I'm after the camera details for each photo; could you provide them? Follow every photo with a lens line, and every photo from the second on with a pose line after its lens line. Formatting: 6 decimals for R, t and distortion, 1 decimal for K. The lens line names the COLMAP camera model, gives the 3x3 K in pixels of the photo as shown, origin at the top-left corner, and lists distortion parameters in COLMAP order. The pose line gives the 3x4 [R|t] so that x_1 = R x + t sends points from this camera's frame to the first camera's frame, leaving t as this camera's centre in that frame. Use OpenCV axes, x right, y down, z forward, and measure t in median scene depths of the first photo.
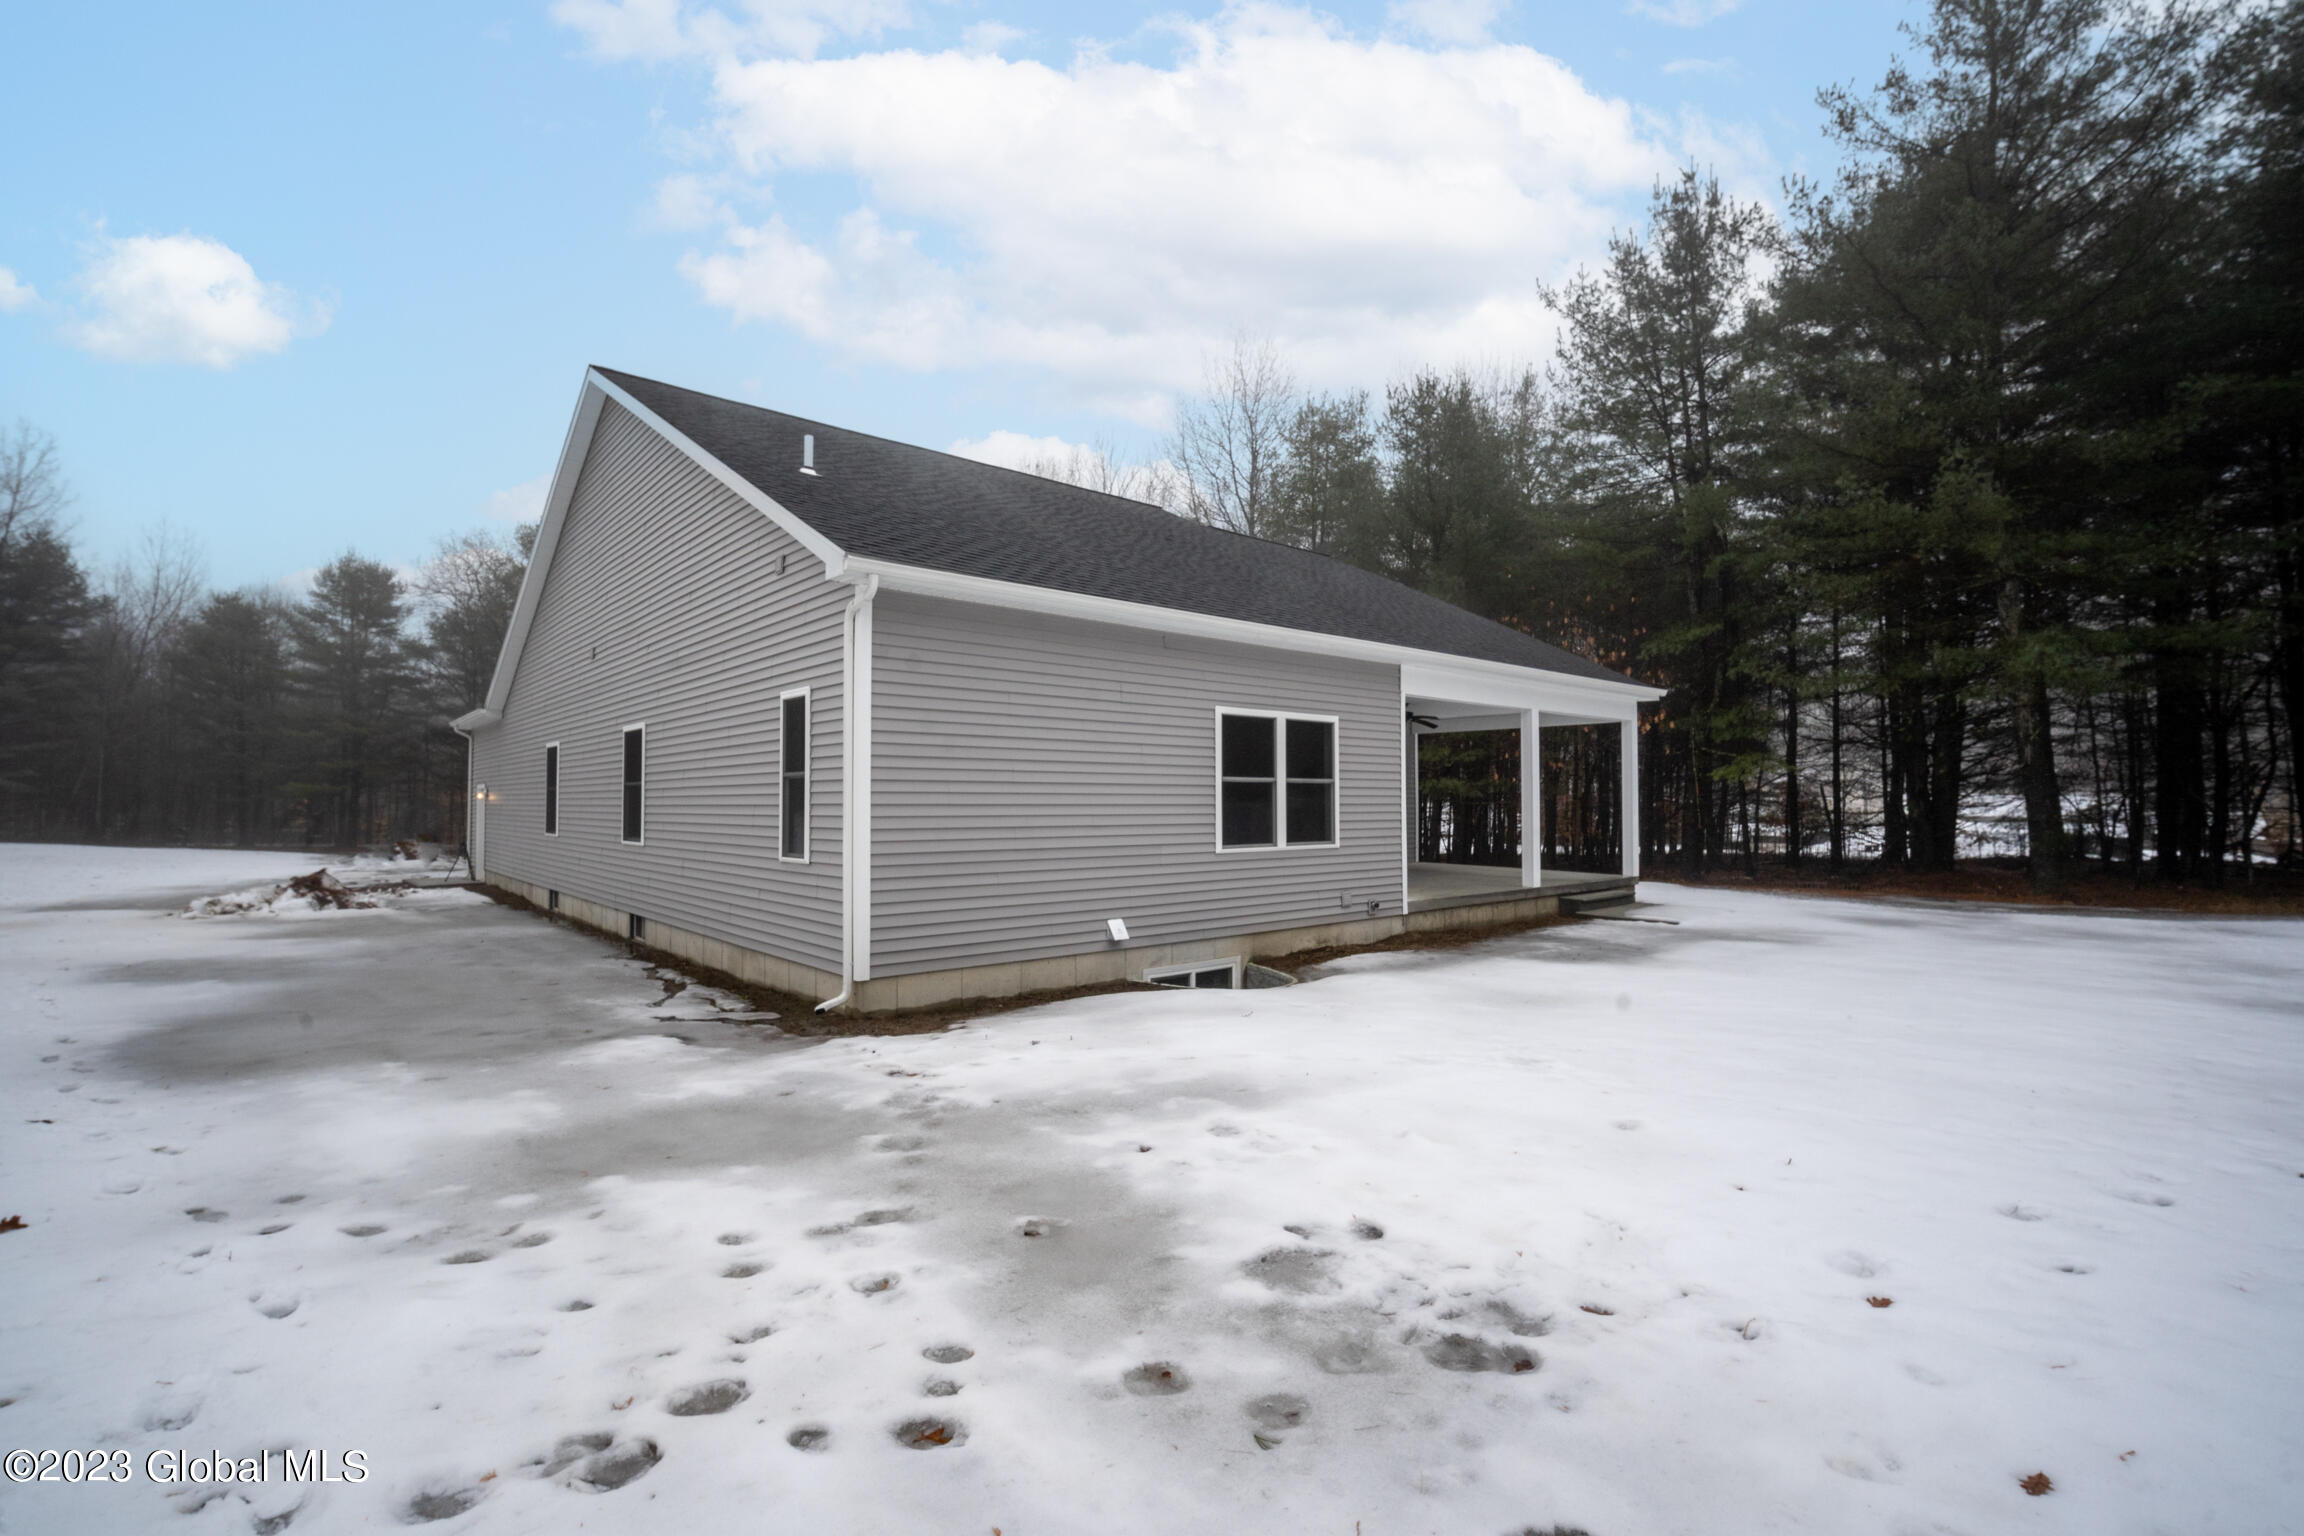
lens RADIAL K [[1037.0, 0, 1147.3], [0, 1037.0, 765.0], [0, 0, 1]] dist [0.001380, 0.000053]
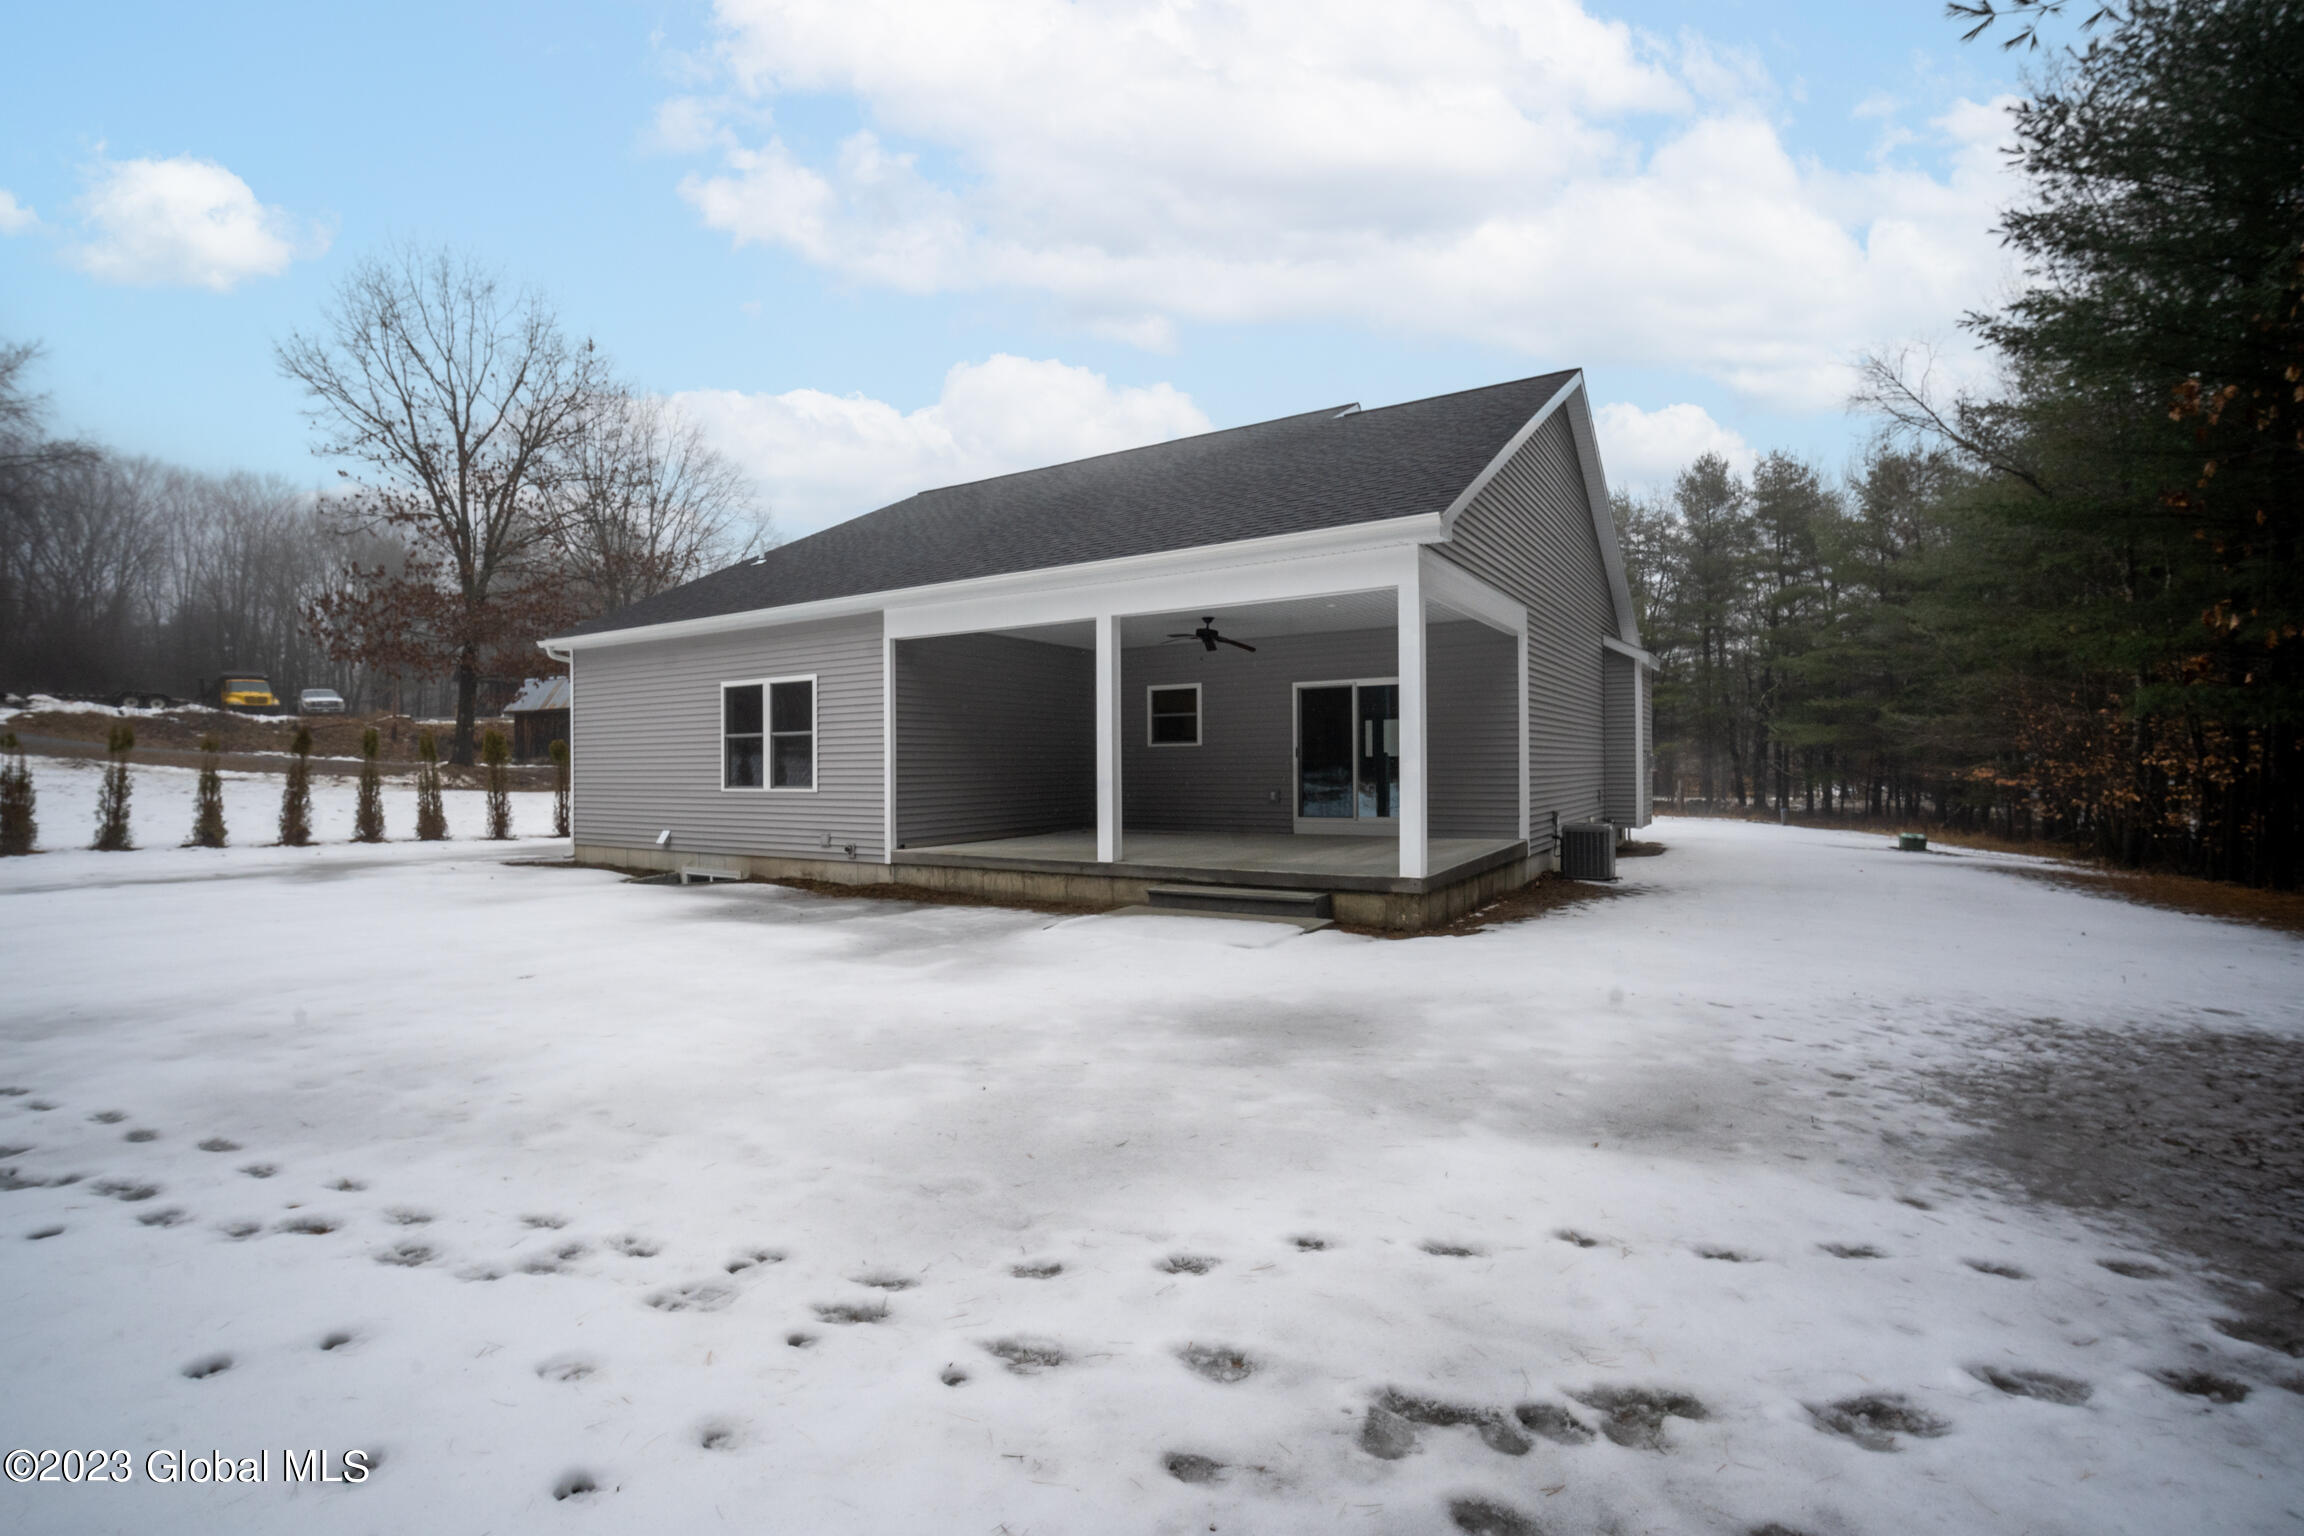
lens RADIAL K [[1037.0, 0, 1139.7], [0, 1037.0, 772.1], [0, 0, 1]] dist [0.001380, 0.000053]
pose [[0.278630, 0.007871, -0.960366, 1.398570], [0.046684, 0.998673, 0.021730, 0.051605], [0.959263, -0.050888, 0.277893, 1.065197]]
